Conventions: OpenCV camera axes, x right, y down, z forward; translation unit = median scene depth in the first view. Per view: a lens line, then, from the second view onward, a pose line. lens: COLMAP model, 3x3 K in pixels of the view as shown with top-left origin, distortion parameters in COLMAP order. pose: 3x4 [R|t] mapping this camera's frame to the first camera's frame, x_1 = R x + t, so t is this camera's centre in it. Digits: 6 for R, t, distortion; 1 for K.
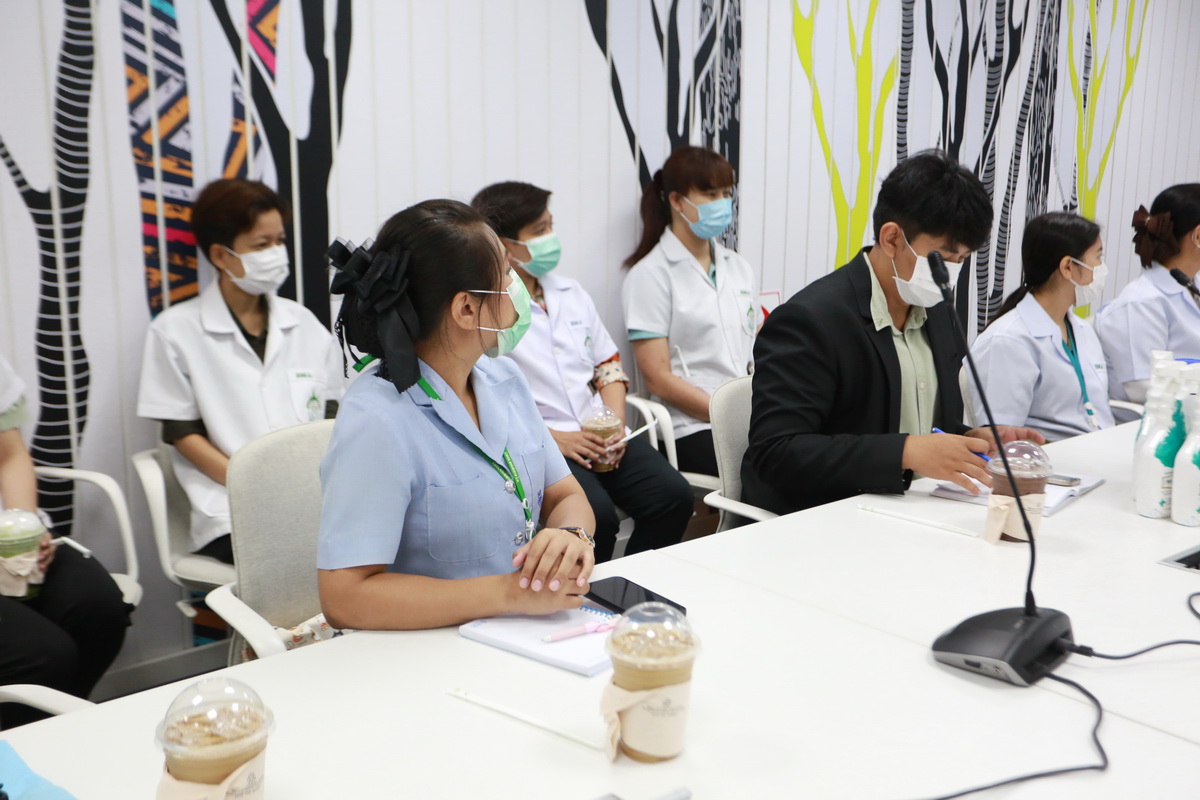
lens RADIAL K [[1227.3, 0, 600.0], [0, 1227.3, 400.0], [0, 0, 1]] dist [0.056879, 0.001377]
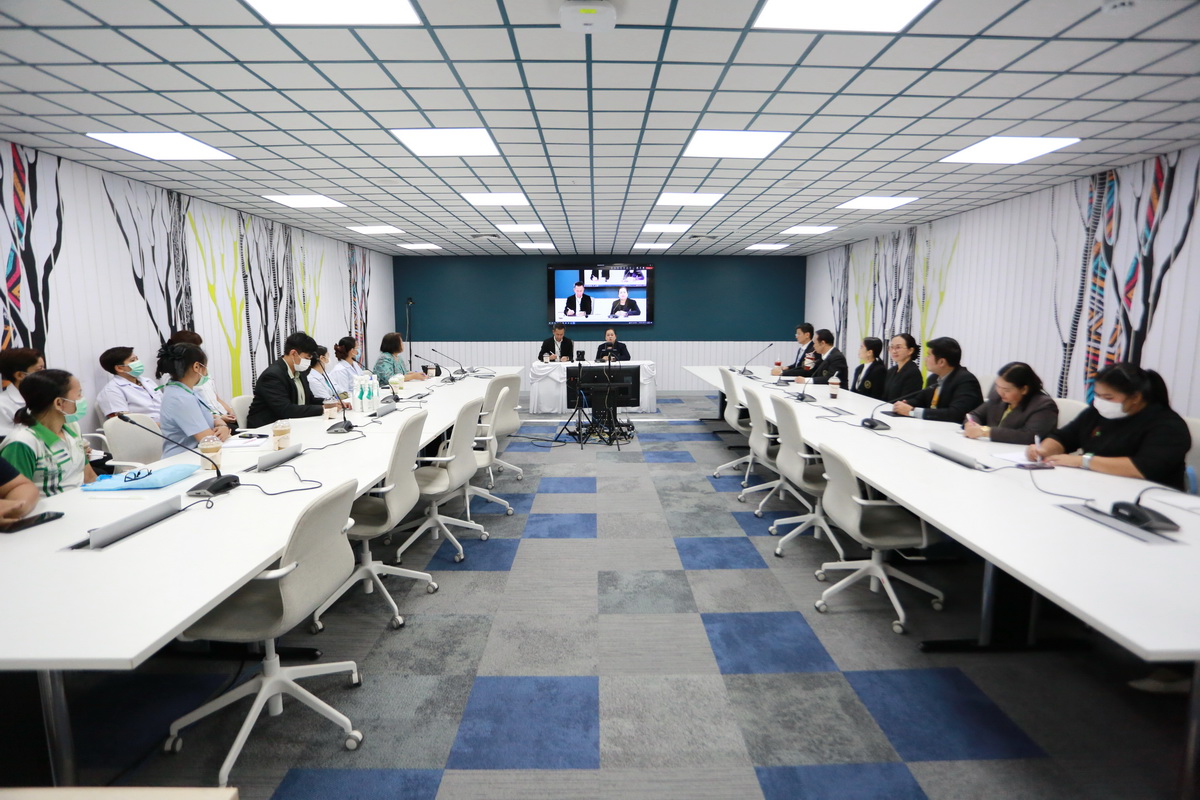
lens RADIAL K [[584.5, 0, 603.4], [0, 584.5, 399.0], [0, 0, 1]] dist [-0.058207, 0.026567]
pose [[0.635343, -0.105581, 0.764978, -0.315311], [0.150941, 0.988481, 0.011066, 0.081688], [-0.757335, 0.108436, 0.643961, -0.548498]]
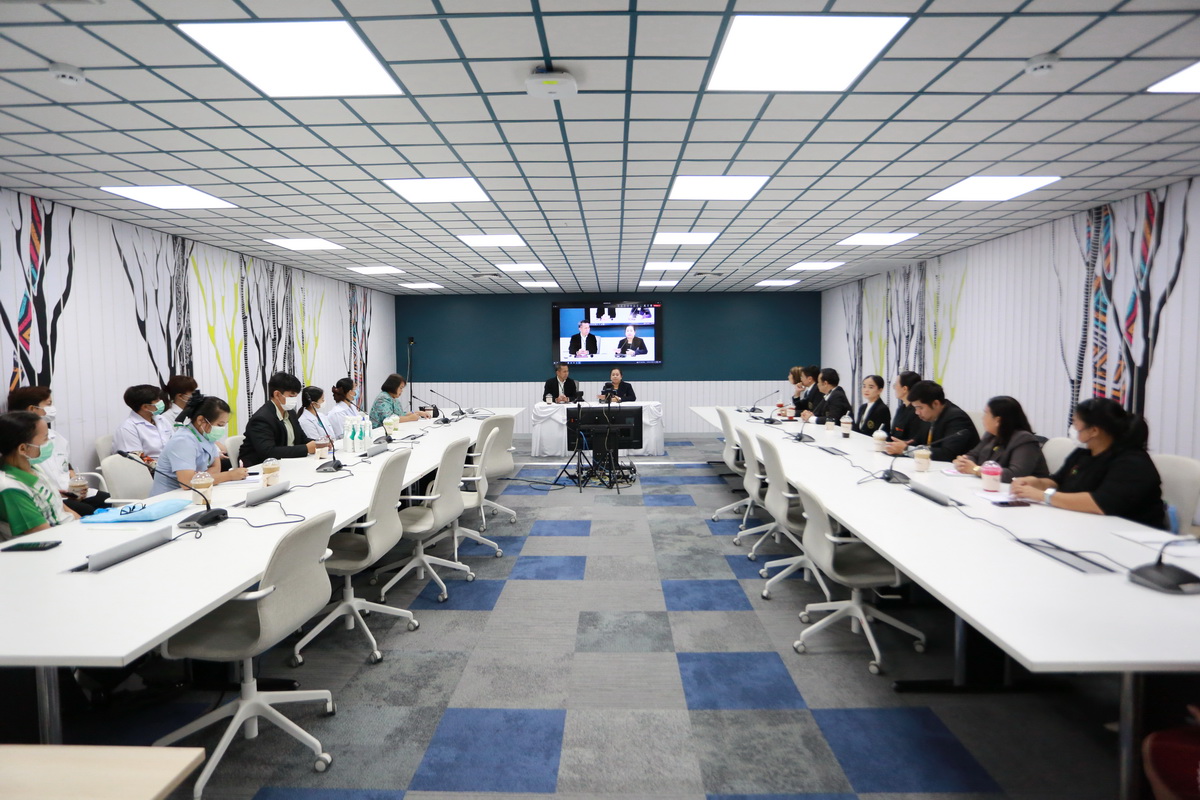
lens RADIAL K [[627.9, 0, 600.0], [0, 627.9, 400.0], [0, 0, 1]] dist [-0.055083, 0.031597]
pose [[0.663160, -0.054807, 0.746468, -0.336567], [0.152078, 0.986379, -0.062684, 0.096745], [-0.732865, 0.155091, 0.662462, -0.636582]]
